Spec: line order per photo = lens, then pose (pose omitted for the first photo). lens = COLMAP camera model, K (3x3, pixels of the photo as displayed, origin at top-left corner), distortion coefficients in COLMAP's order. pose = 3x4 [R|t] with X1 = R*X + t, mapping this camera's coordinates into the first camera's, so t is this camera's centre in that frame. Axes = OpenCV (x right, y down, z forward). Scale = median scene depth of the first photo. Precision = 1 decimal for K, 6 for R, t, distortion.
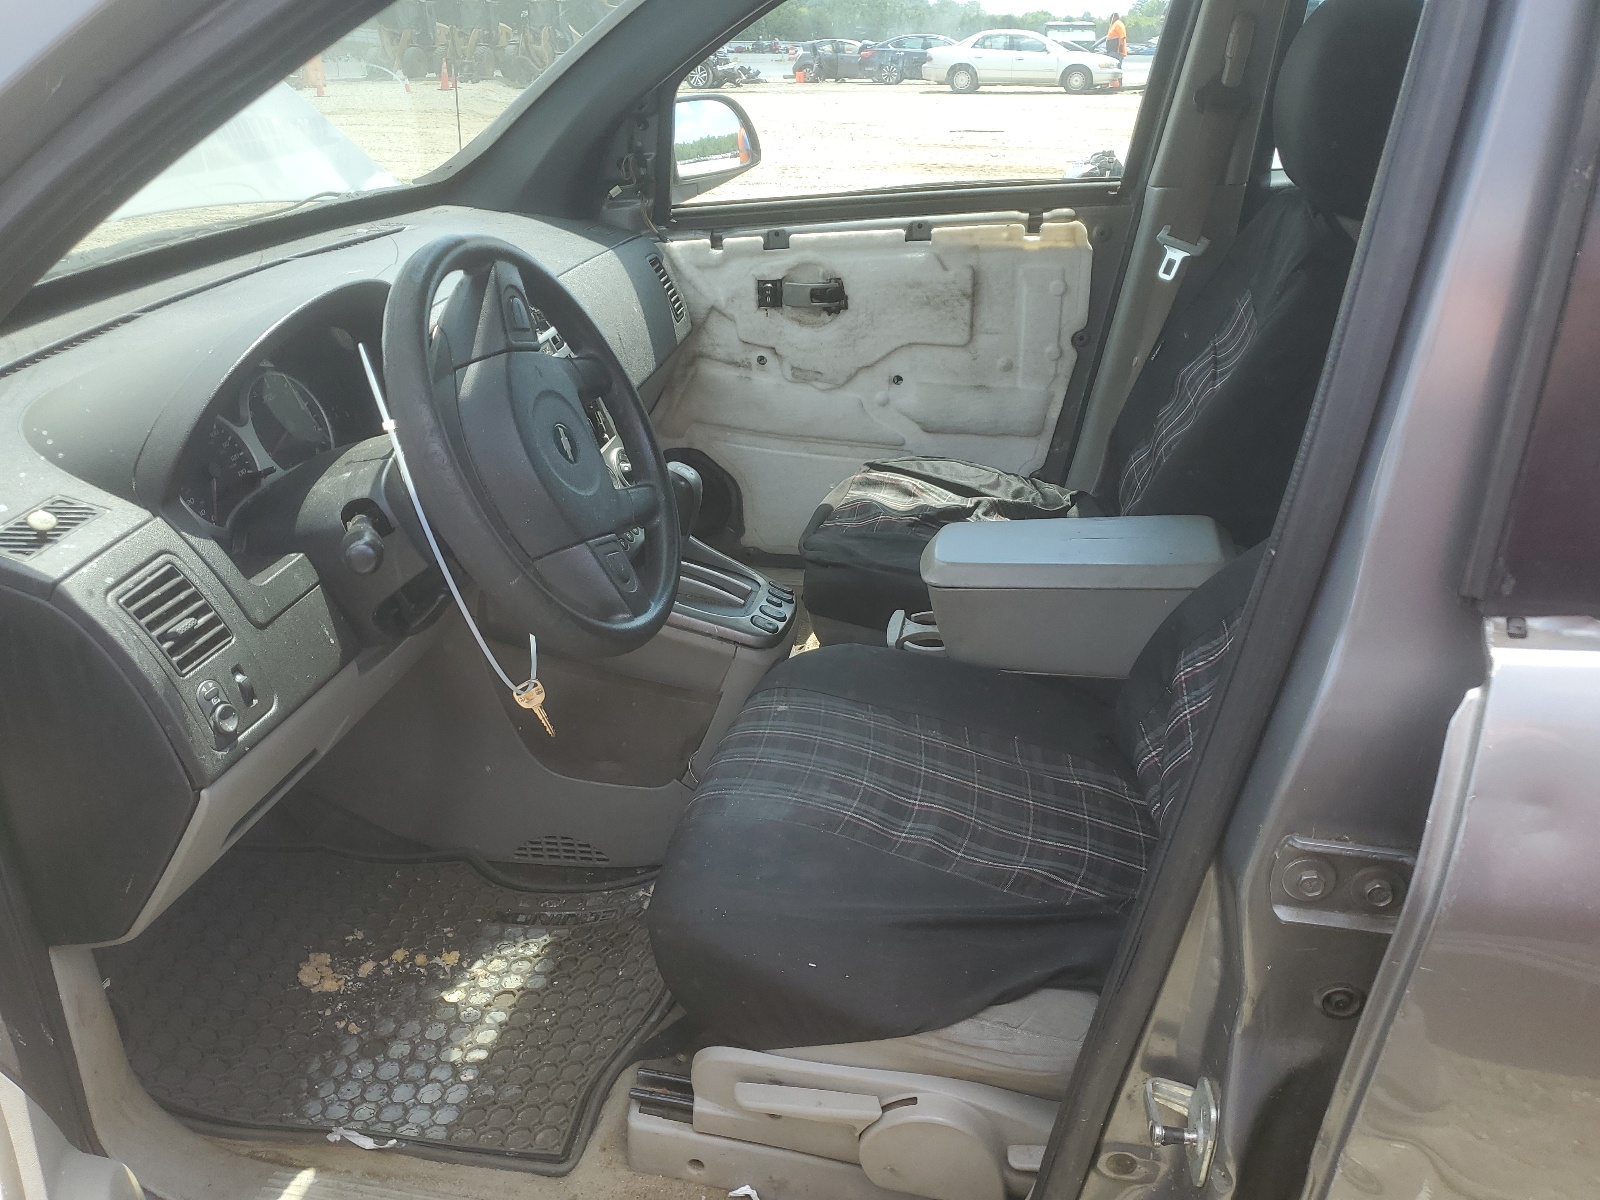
lens RADIAL K [[1199.6, 0, 800.0], [0, 1199.6, 600.0], [0, 0, 1]] dist [0.000880, -0.000295]
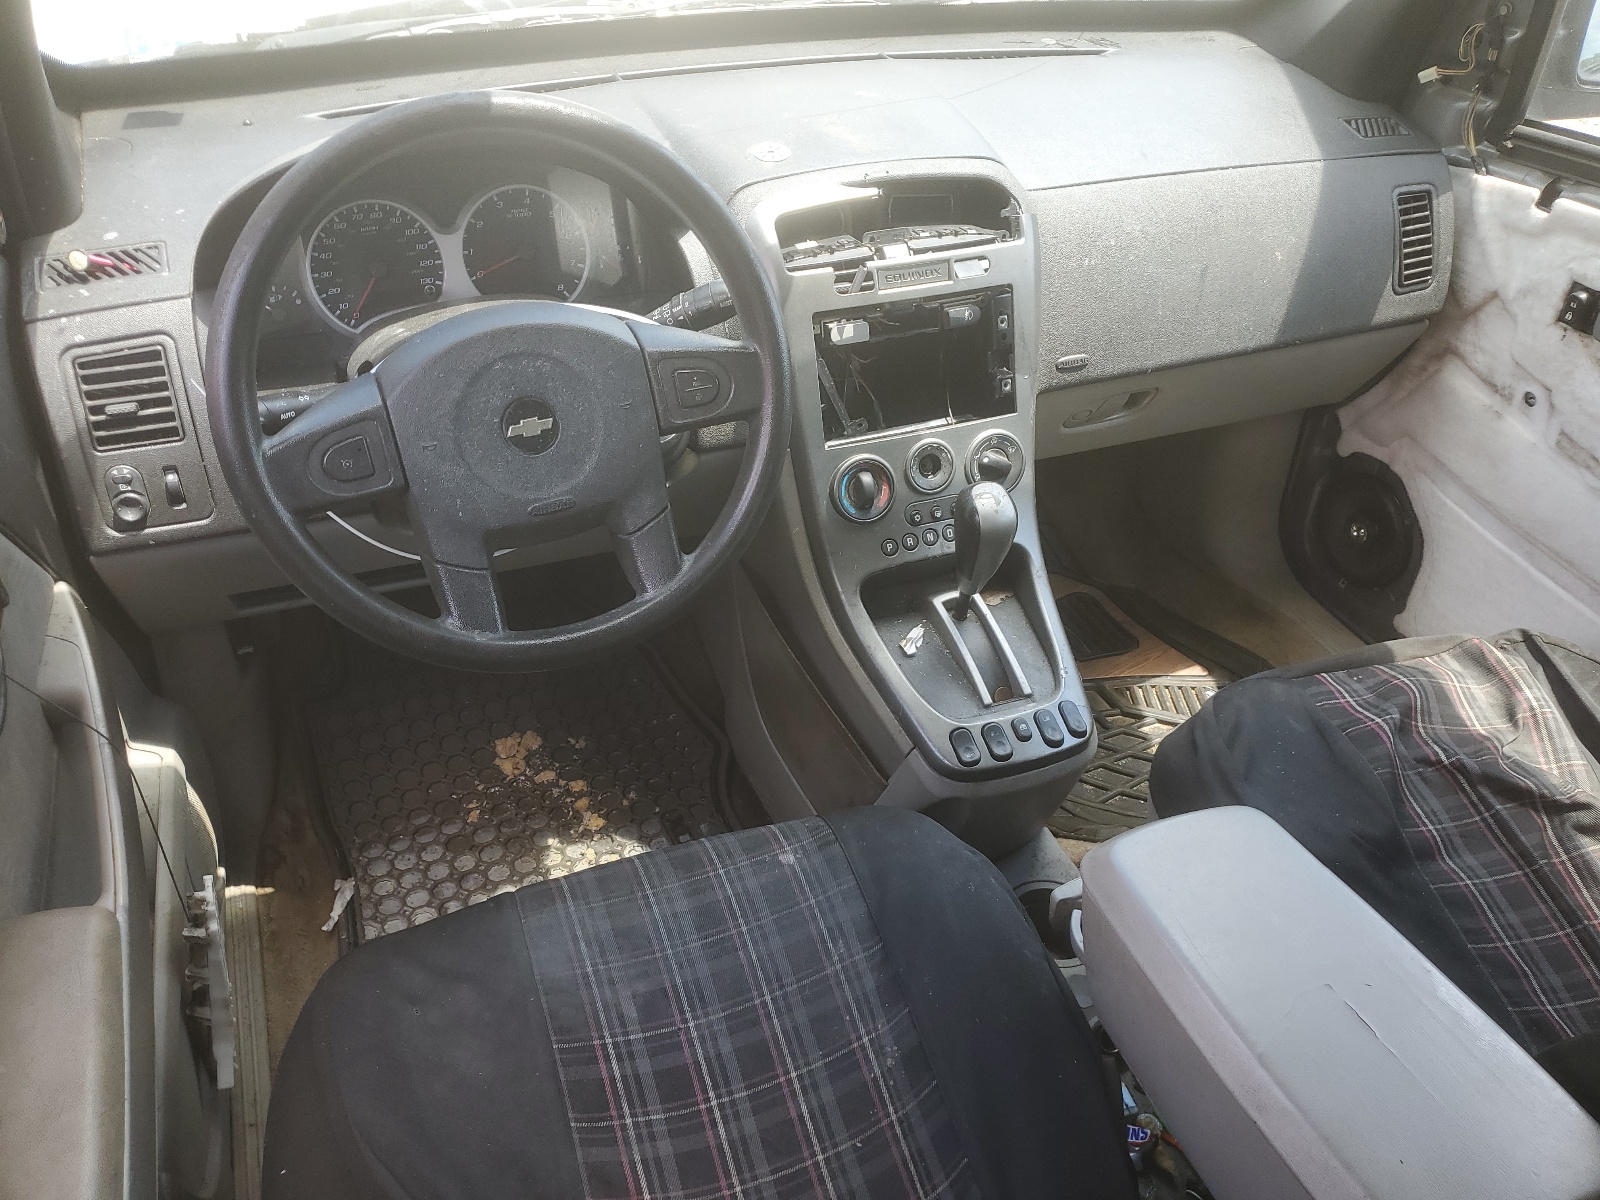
lens RADIAL K [[1246.4, 0, 803.5], [0, 1246.4, 579.9], [0, 0, 1]] dist [0.027122, 0.006046]
pose [[0.563096, 0.531102, -0.633130, 0.328918], [-0.419794, 0.843759, 0.334431, -0.266551], [0.711826, 0.077468, 0.698070, 0.401667]]
